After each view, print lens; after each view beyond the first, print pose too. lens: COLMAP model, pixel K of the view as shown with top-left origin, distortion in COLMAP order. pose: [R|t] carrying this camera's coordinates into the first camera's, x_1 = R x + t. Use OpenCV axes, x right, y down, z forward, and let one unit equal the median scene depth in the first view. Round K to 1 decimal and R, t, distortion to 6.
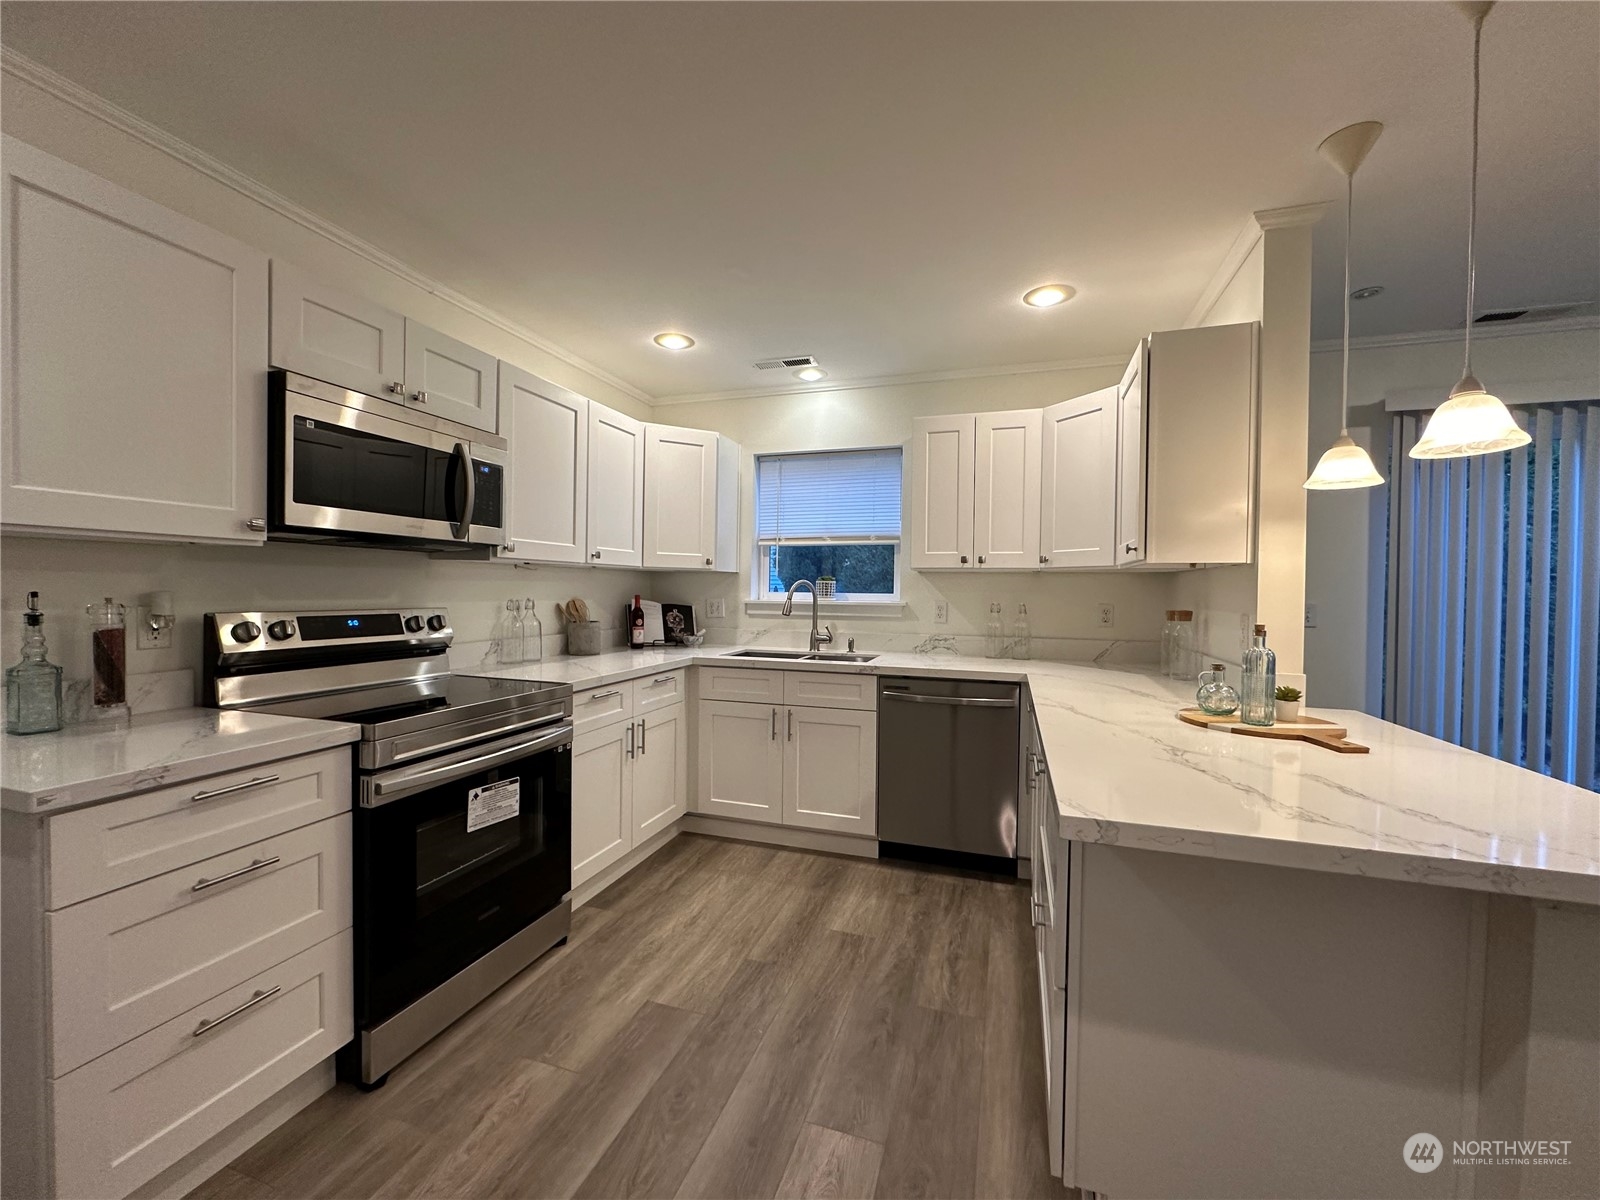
lens RADIAL K [[636.0, 0, 800.0], [0, 636.0, 600.0], [0, 0, 1]] dist [-0.002564, -0.000261]
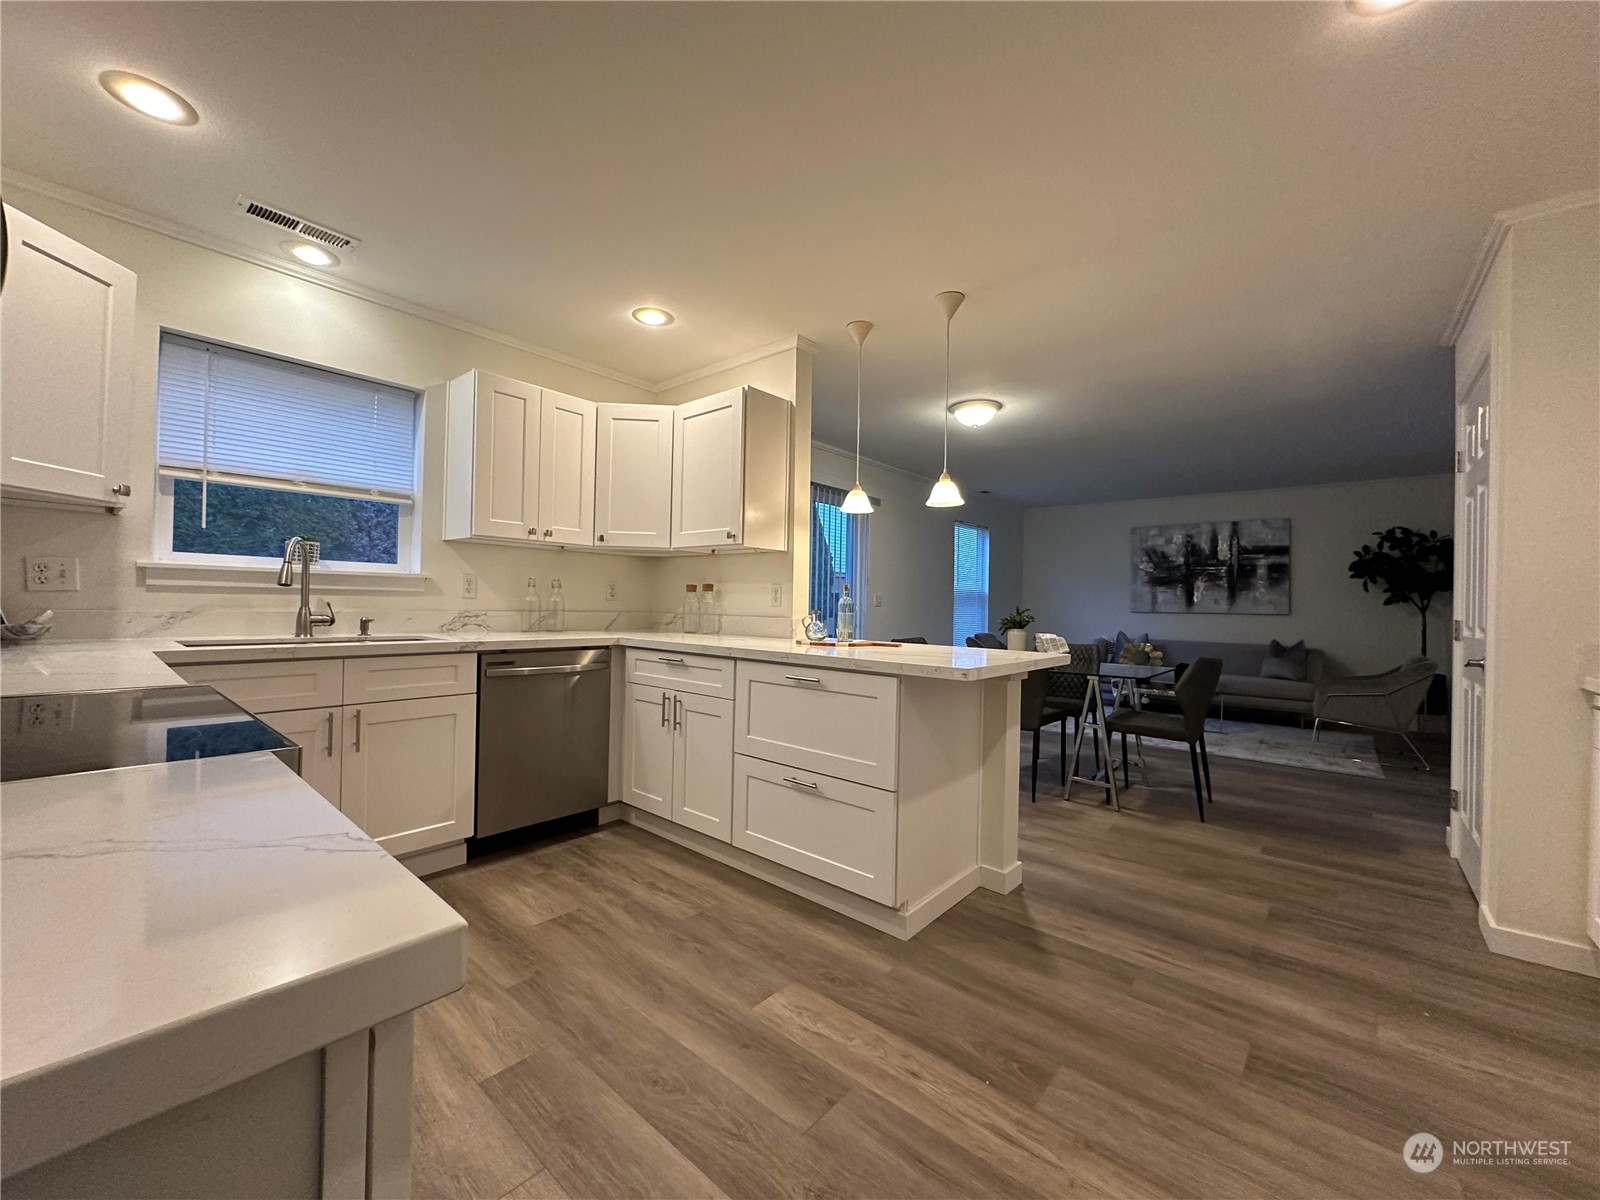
lens RADIAL K [[636.0, 0, 800.0], [0, 636.0, 600.0], [0, 0, 1]] dist [-0.002564, -0.000261]
pose [[0.380774, 0.000077, 0.924668, -0.516143], [-0.001937, 0.999998, 0.000715, 0.043652], [-0.924666, -0.002063, 0.380773, 0.247004]]
